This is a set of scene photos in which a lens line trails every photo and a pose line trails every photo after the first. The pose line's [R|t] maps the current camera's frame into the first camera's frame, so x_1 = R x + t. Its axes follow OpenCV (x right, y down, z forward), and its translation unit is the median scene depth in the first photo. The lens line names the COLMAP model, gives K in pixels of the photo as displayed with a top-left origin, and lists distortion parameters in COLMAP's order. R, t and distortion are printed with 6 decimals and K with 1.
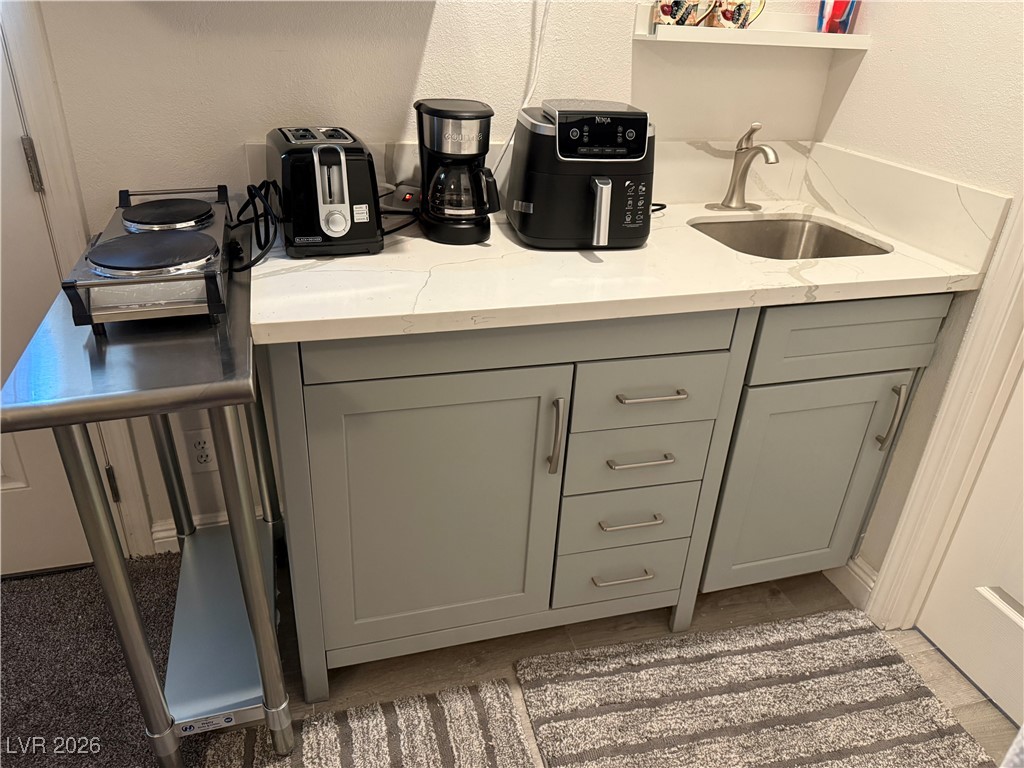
lens RADIAL K [[723.6, 0, 513.3], [0, 723.6, 386.0], [0, 0, 1]] dist [0.079255, -0.108977]
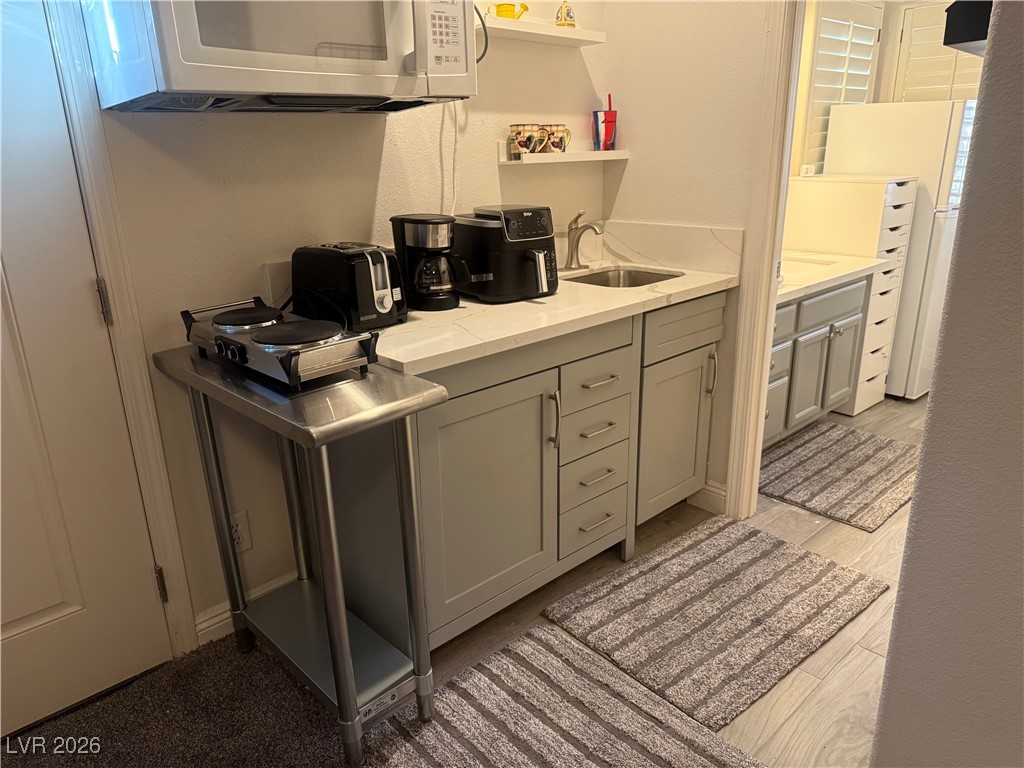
lens RADIAL K [[723.6, 0, 510.8], [0, 723.6, 392.7], [0, 0, 1]] dist [0.079255, -0.108977]
pose [[0.890087, -0.209077, 0.405009, -0.533014], [0.267458, 0.959102, -0.092676, 0.113490], [-0.369068, 0.190813, 0.909604, -0.265898]]
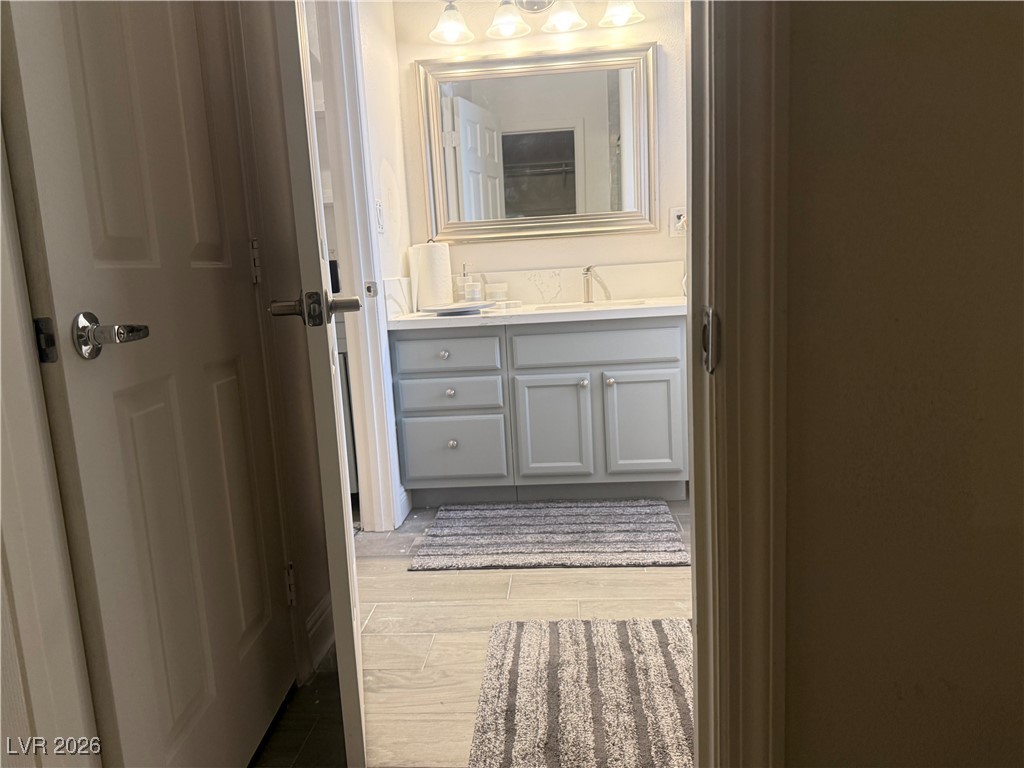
lens RADIAL K [[723.6, 0, 509.6], [0, 723.6, 389.0], [0, 0, 1]] dist [0.079255, -0.108977]
pose [[0.930537, -0.039711, -0.364040, 1.586763], [-0.080278, 0.947801, -0.308590, 0.581795], [0.357292, 0.316379, 0.878776, -0.360293]]
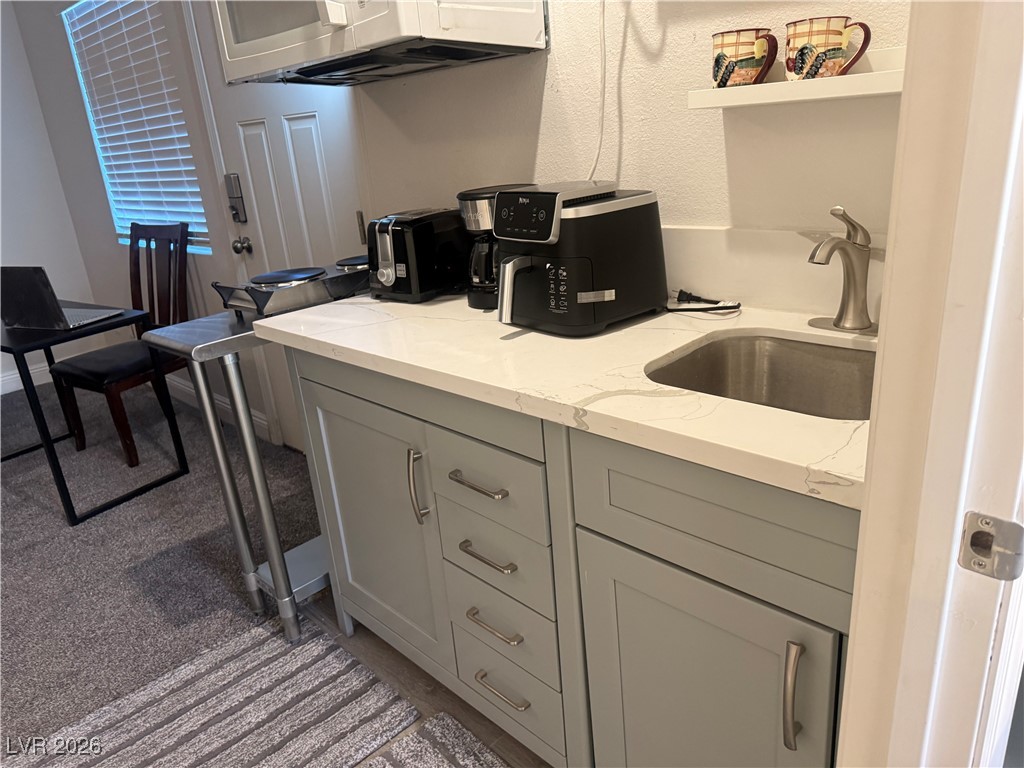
lens RADIAL K [[723.6, 0, 507.8], [0, 723.6, 391.4], [0, 0, 1]] dist [0.079255, -0.108977]
pose [[0.465387, 0.220757, -0.857135, 0.889133], [-0.315816, 0.946070, 0.072189, -0.161704], [0.826846, 0.237101, 0.510008, 0.478043]]
